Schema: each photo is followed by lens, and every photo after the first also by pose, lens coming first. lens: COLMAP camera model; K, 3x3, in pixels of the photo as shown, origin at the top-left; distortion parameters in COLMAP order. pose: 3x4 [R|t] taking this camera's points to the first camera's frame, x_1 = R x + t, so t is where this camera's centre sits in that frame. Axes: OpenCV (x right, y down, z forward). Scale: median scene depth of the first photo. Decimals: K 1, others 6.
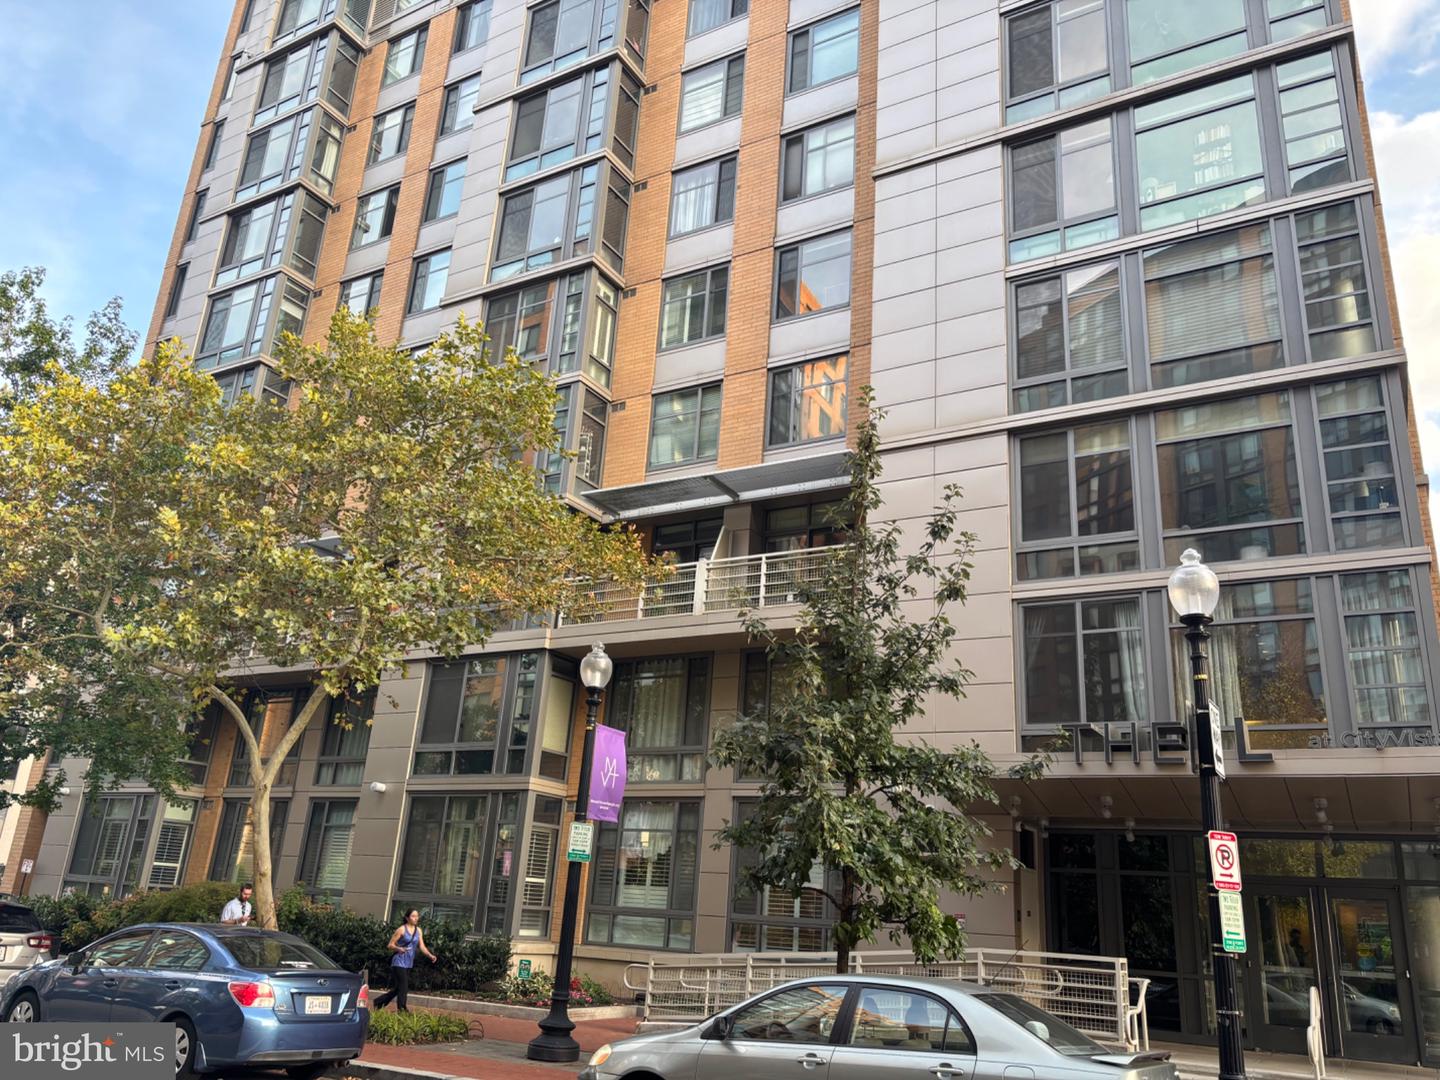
lens RADIAL K [[1092.7, 0, 722.1], [0, 1092.7, 539.0], [0, 0, 1]] dist [0.040305, -0.048044]
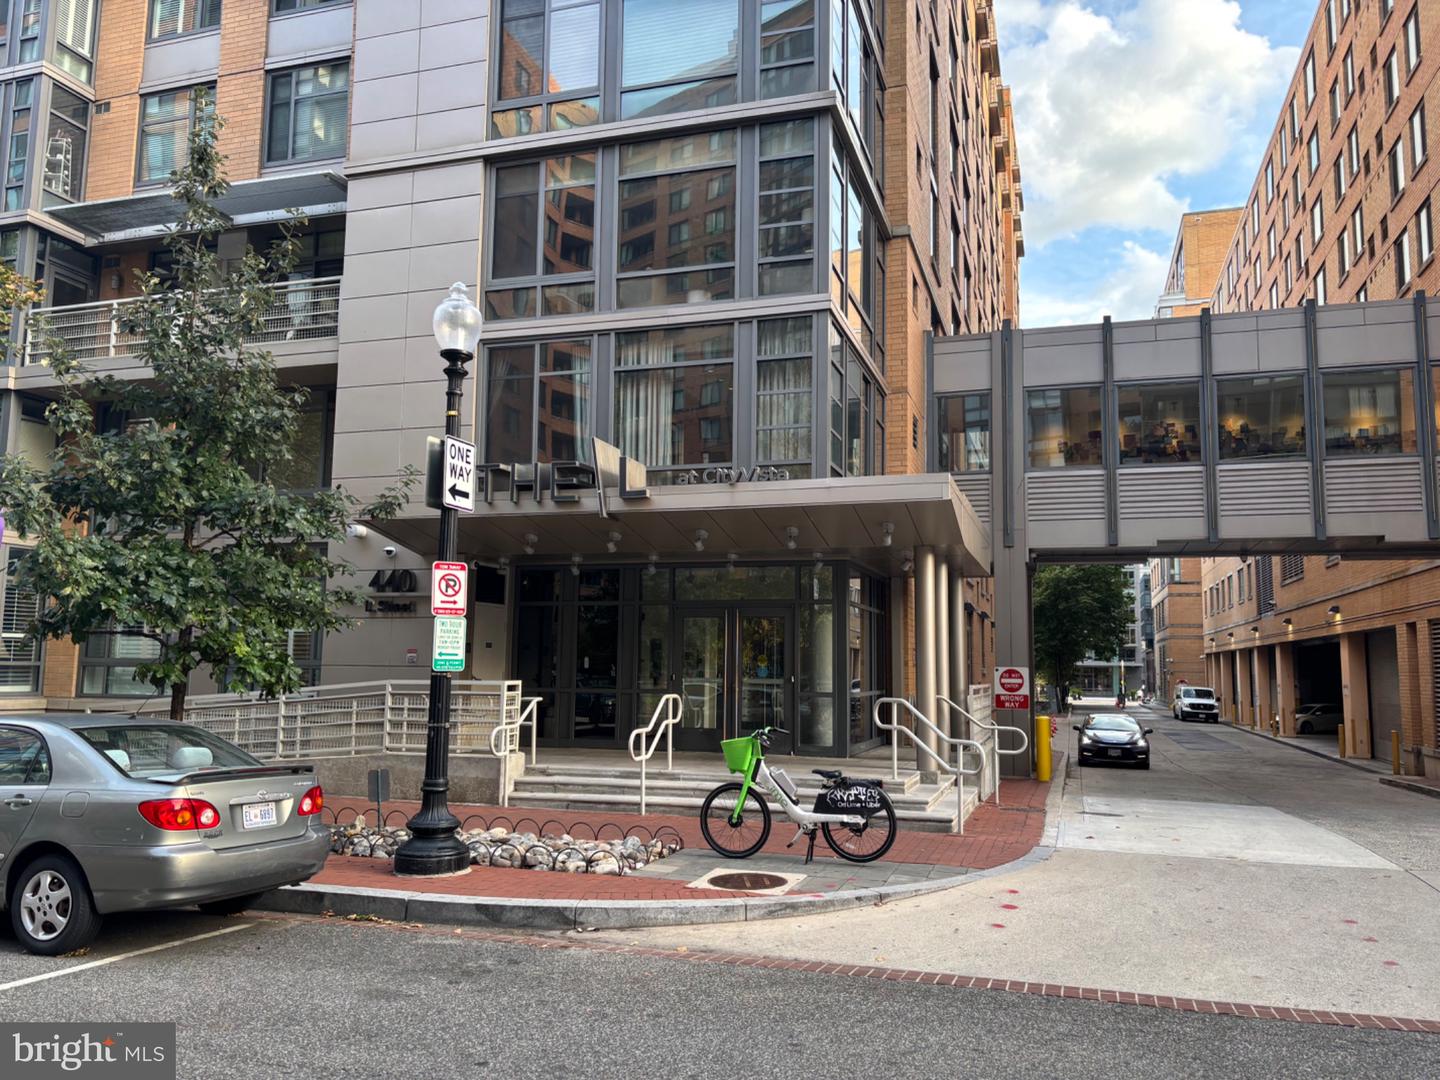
lens RADIAL K [[1092.7, 0, 731.2], [0, 1092.7, 547.2], [0, 0, 1]] dist [0.040305, -0.048044]
pose [[0.973920, -0.025469, 0.225458, 0.245557], [-0.027448, 0.973157, 0.228502, 0.004926], [-0.225225, -0.228731, 0.947078, -0.016635]]
